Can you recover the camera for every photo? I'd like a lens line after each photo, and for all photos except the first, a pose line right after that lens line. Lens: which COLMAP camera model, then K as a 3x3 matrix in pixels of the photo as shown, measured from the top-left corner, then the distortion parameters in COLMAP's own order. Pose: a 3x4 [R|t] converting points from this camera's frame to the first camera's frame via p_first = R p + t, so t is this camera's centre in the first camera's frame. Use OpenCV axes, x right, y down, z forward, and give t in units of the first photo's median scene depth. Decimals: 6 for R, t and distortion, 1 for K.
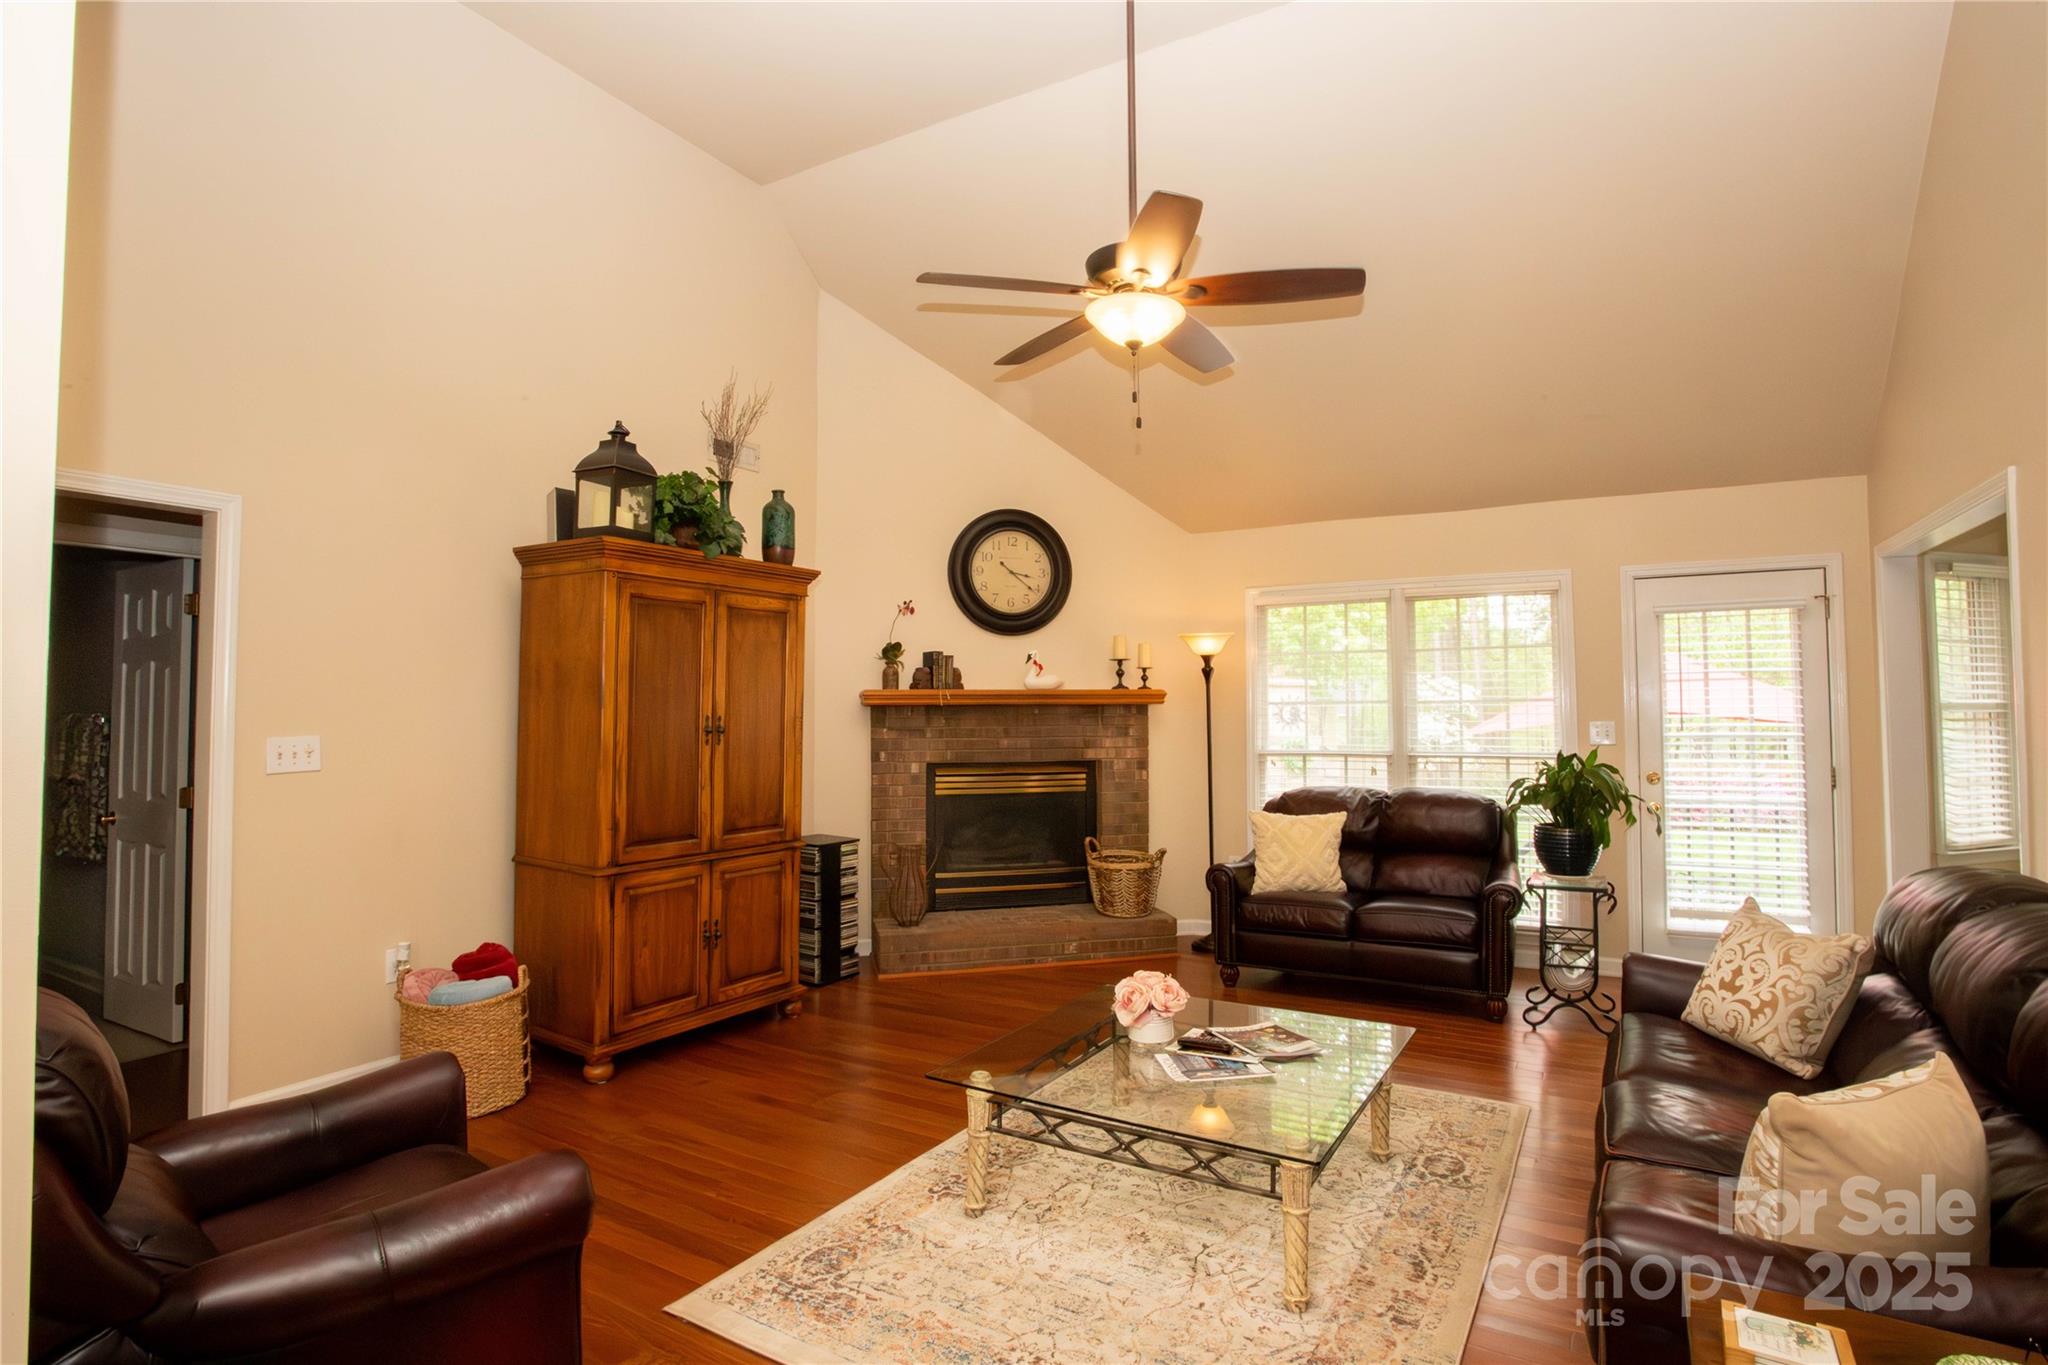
lens RADIAL K [[1058.2, 0, 1041.7], [0, 1058.2, 679.4], [0, 0, 1]] dist [-0.079291, 0.032523]
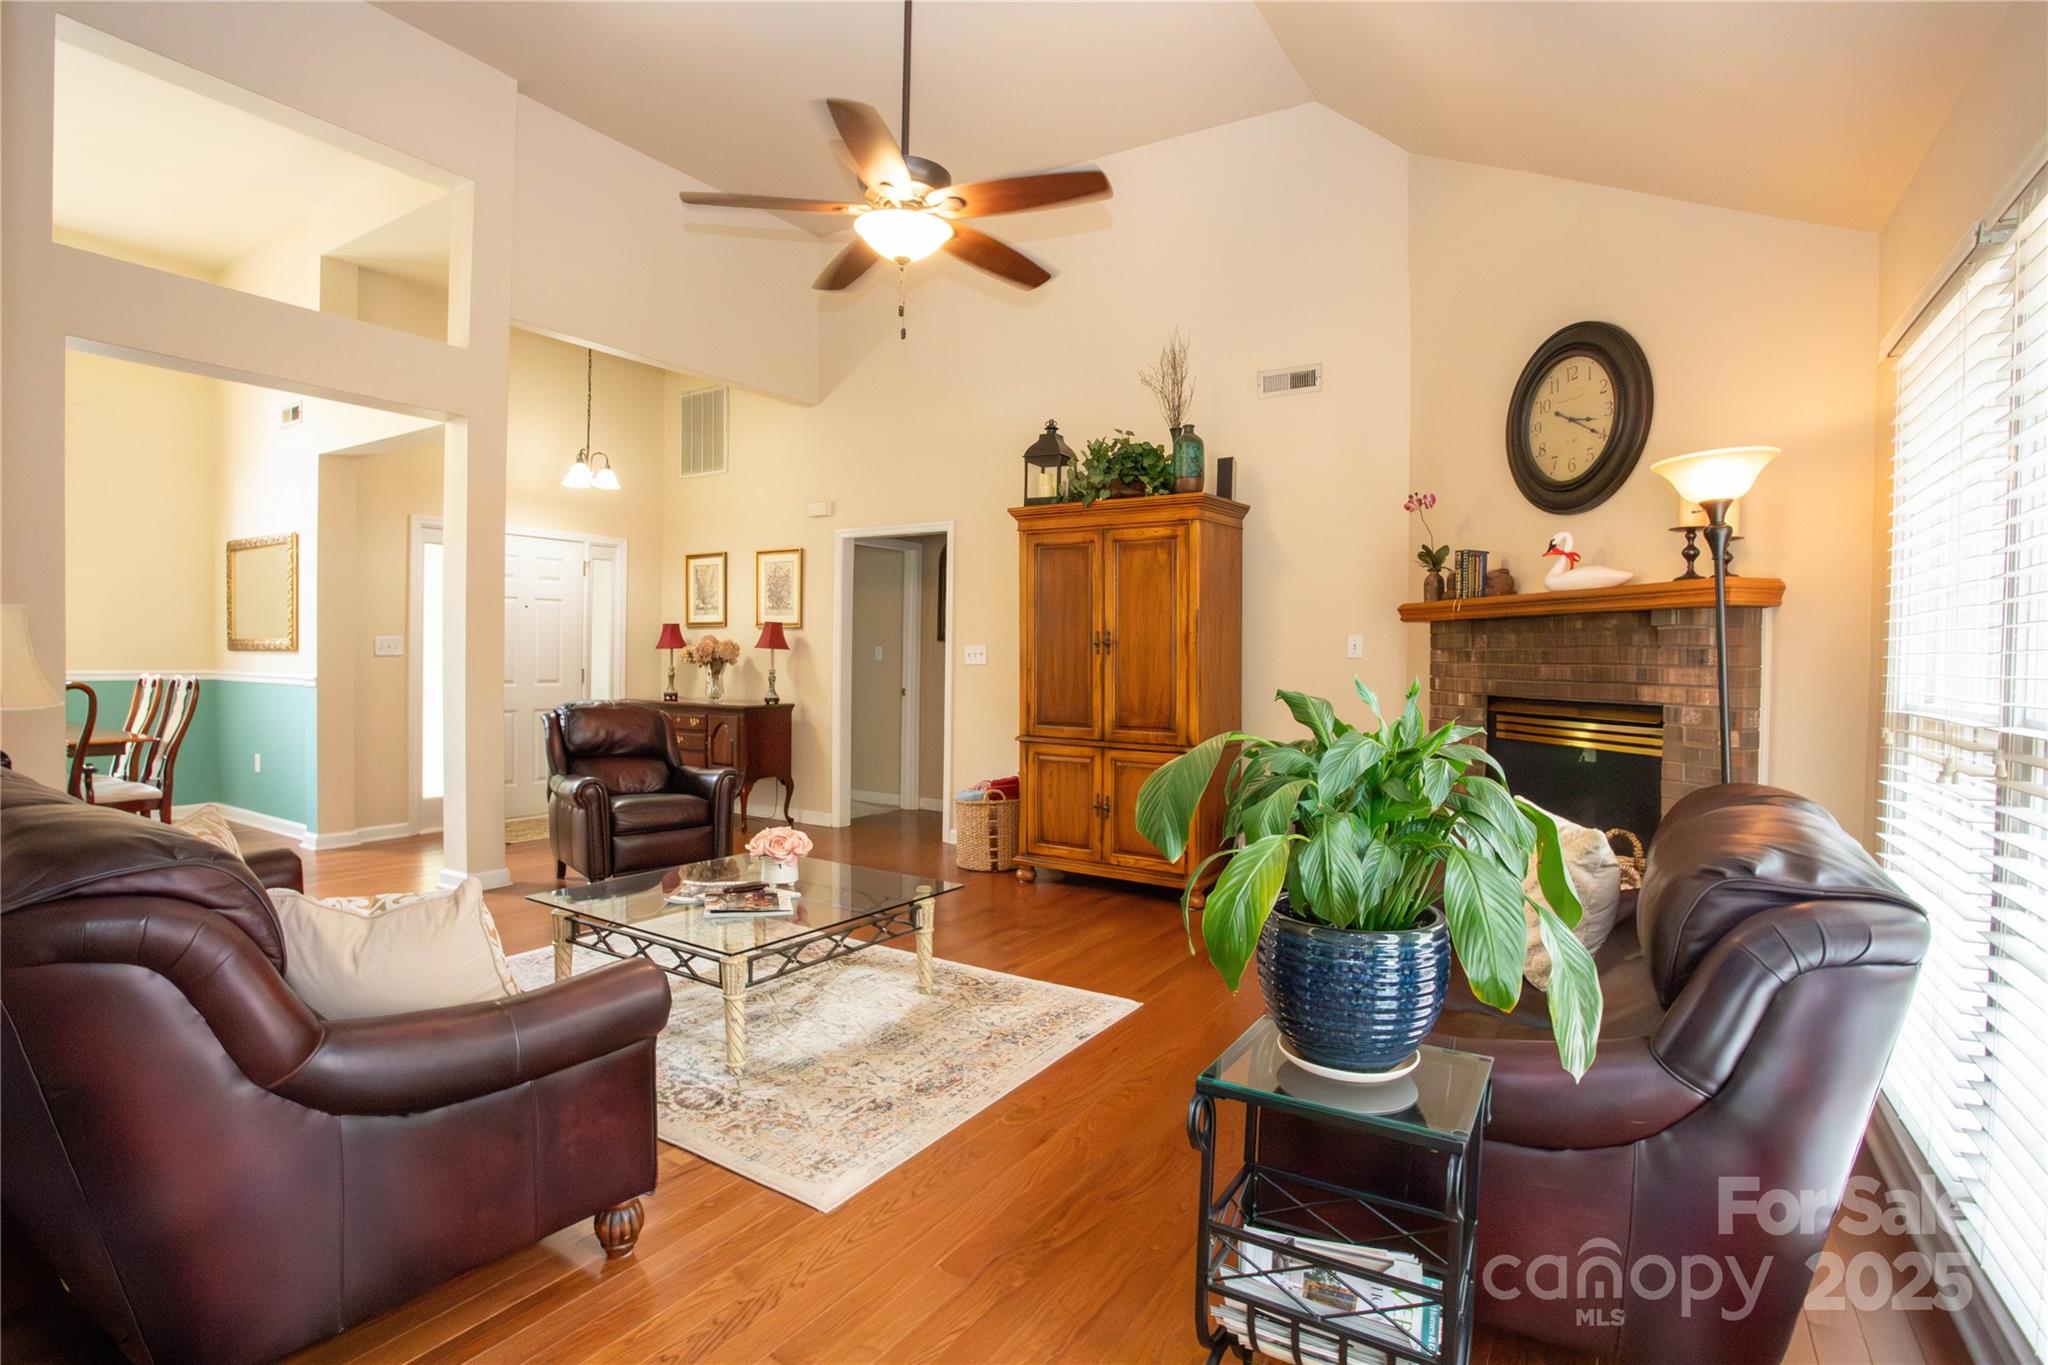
lens RADIAL K [[1058.2, 0, 1041.7], [0, 1058.2, 679.4], [0, 0, 1]] dist [-0.079291, 0.032523]
pose [[-0.073904, 0.021553, -0.997032, 0.918694], [0.015114, 0.999676, 0.020490, 0.063577], [0.997151, -0.013555, -0.074205, 0.993991]]
